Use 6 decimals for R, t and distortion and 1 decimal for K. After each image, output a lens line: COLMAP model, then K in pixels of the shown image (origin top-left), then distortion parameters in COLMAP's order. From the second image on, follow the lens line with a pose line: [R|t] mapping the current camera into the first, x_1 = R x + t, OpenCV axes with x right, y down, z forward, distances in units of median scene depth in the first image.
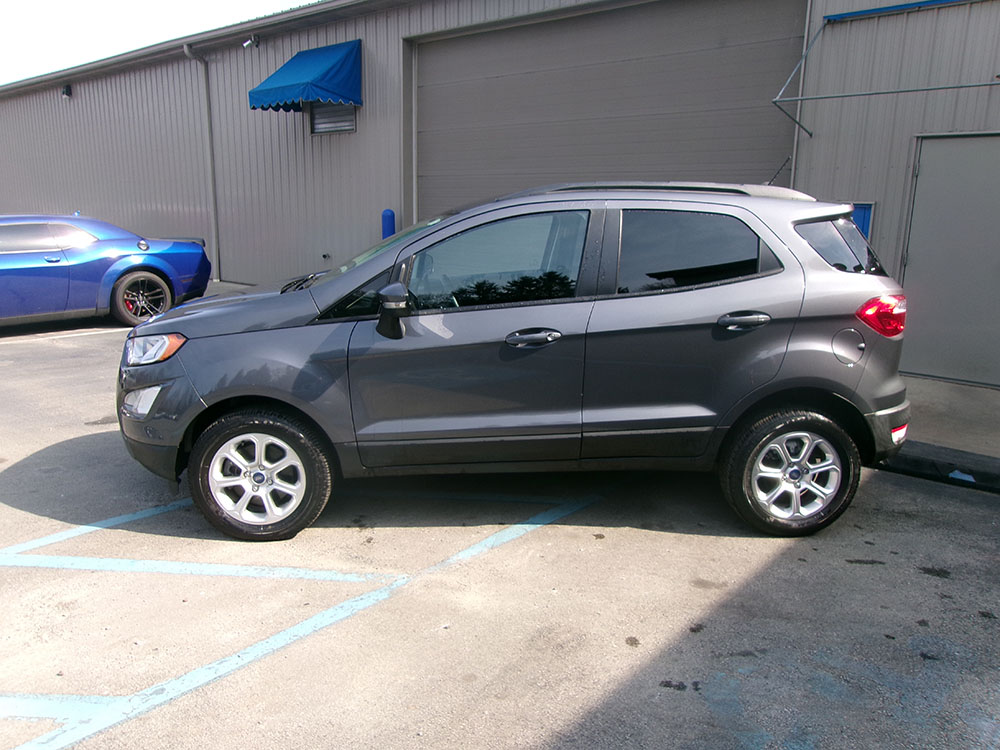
lens RADIAL K [[769.0, 0, 496.0], [0, 769.0, 376.4], [0, 0, 1]] dist [-0.015980, 0.037037]
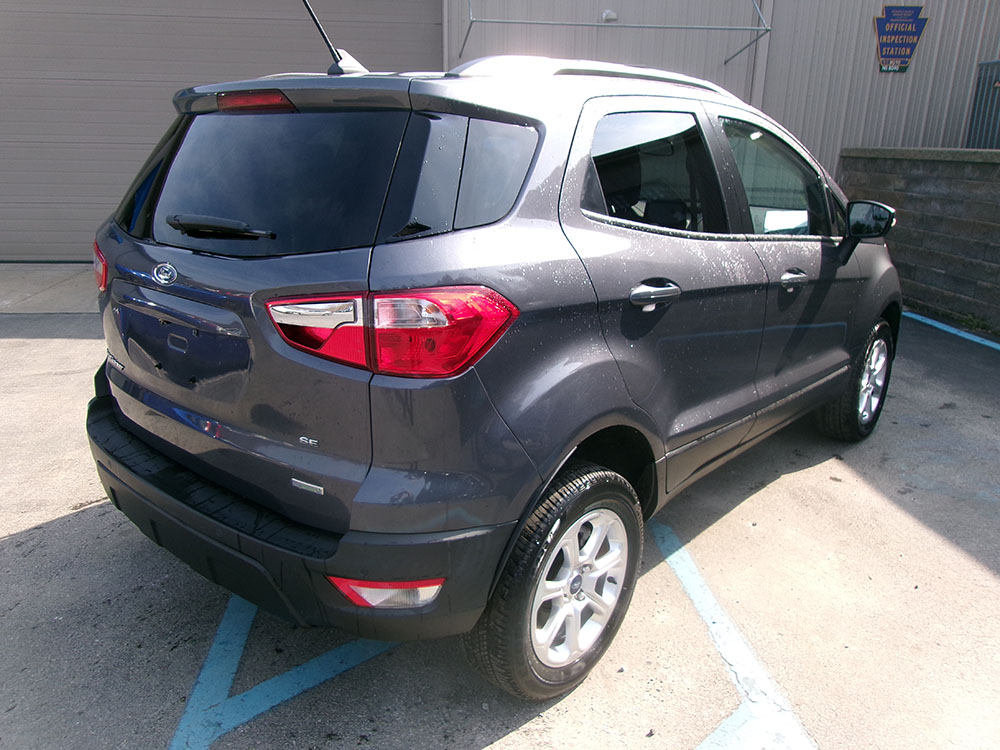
lens RADIAL K [[769.0, 0, 496.0], [0, 769.0, 376.4], [0, 0, 1]] dist [-0.015980, 0.037037]
pose [[0.692412, -0.221652, 0.686613, -0.283393], [0.152639, 0.975104, 0.160854, -0.029066], [-0.705172, -0.006574, 0.709006, 0.138654]]
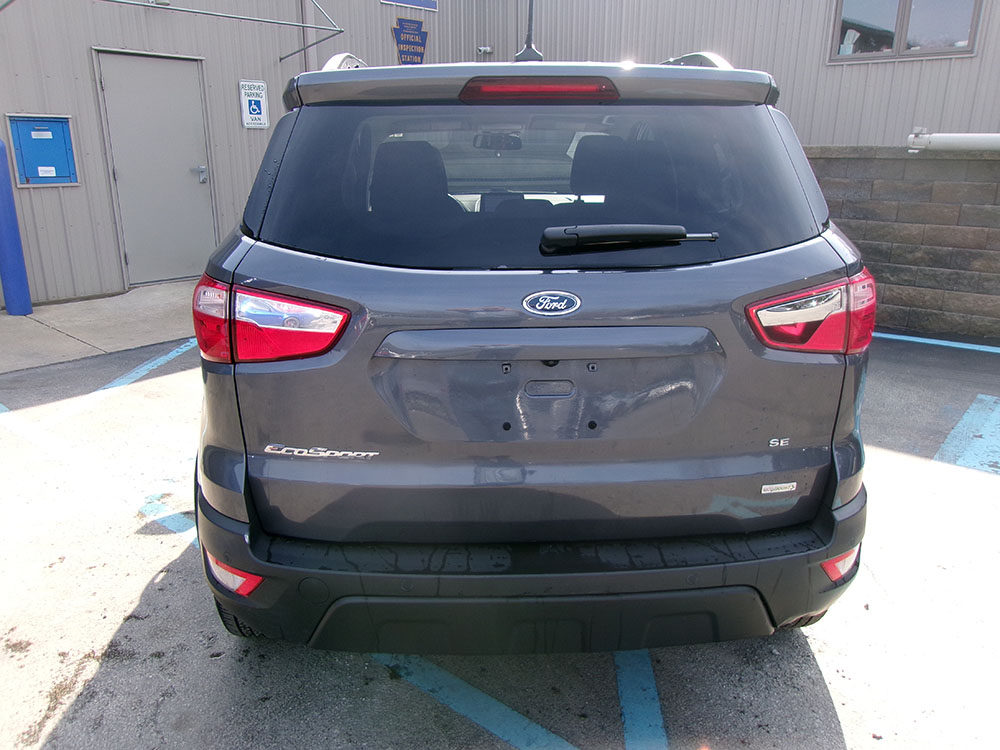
lens RADIAL K [[774.0, 0, 500.0], [0, 774.0, 375.0], [0, 0, 1]] dist [0.001120, 0.003624]
pose [[-0.009475, -0.304943, 0.952323, -0.355537], [0.210967, 0.930320, 0.299996, -0.070161], [-0.977447, 0.203752, 0.055518, 0.332307]]
